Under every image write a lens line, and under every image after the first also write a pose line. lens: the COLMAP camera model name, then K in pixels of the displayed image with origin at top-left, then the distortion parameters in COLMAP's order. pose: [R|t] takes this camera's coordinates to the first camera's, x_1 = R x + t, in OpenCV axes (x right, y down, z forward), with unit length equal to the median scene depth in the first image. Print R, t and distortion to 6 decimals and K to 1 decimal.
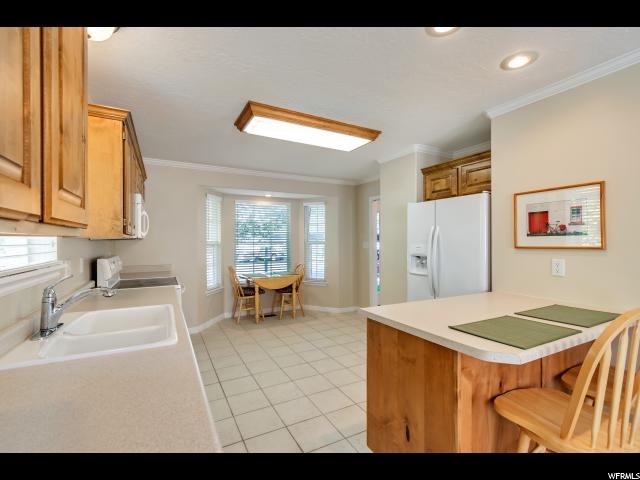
lens RADIAL K [[298.7, 0, 325.8], [0, 298.7, 241.8], [0, 0, 1]] dist [0.007421, -0.000010]
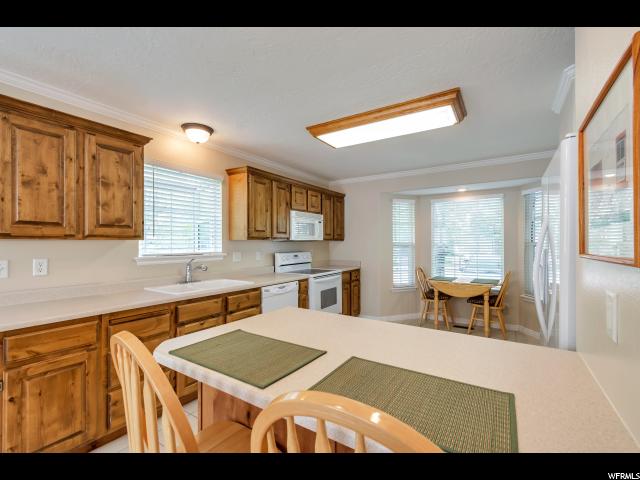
lens RADIAL K [[298.7, 0, 319.4], [0, 298.7, 242.3], [0, 0, 1]] dist [0.007421, -0.000010]
pose [[0.477091, -0.002681, -0.878850, 0.394426], [0.000044, 0.999995, -0.003027, 0.001470], [0.878854, 0.001405, 0.477089, 0.219659]]
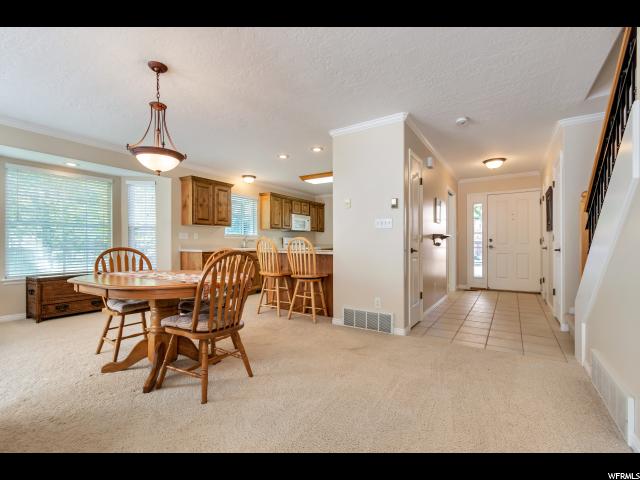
lens RADIAL K [[298.7, 0, 321.3], [0, 298.7, 241.6], [0, 0, 1]] dist [0.007421, -0.000010]
pose [[0.480426, -0.006975, -0.877008, 1.005533], [-0.002147, 0.999956, -0.009128, 0.061958], [0.877033, 0.006268, 0.480390, -0.041883]]
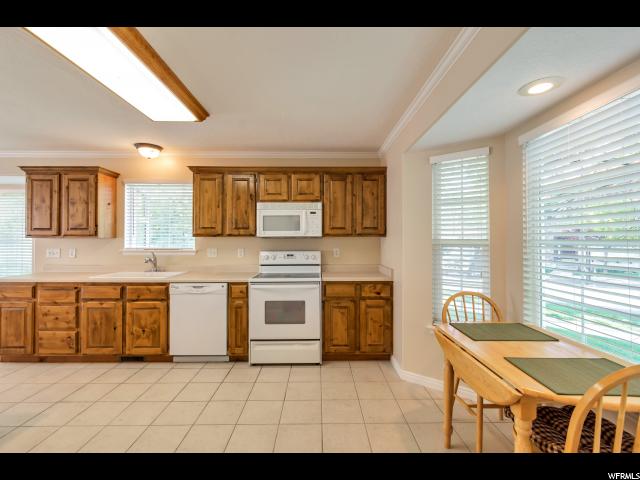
lens RADIAL K [[298.7, 0, 313.0], [0, 298.7, 235.1], [0, 0, 1]] dist [0.007421, -0.000010]
pose [[-0.486828, -0.015083, -0.873368, 0.207550], [-0.002196, 0.999869, -0.016043, 0.000440], [0.873495, -0.005892, -0.486797, 0.957698]]
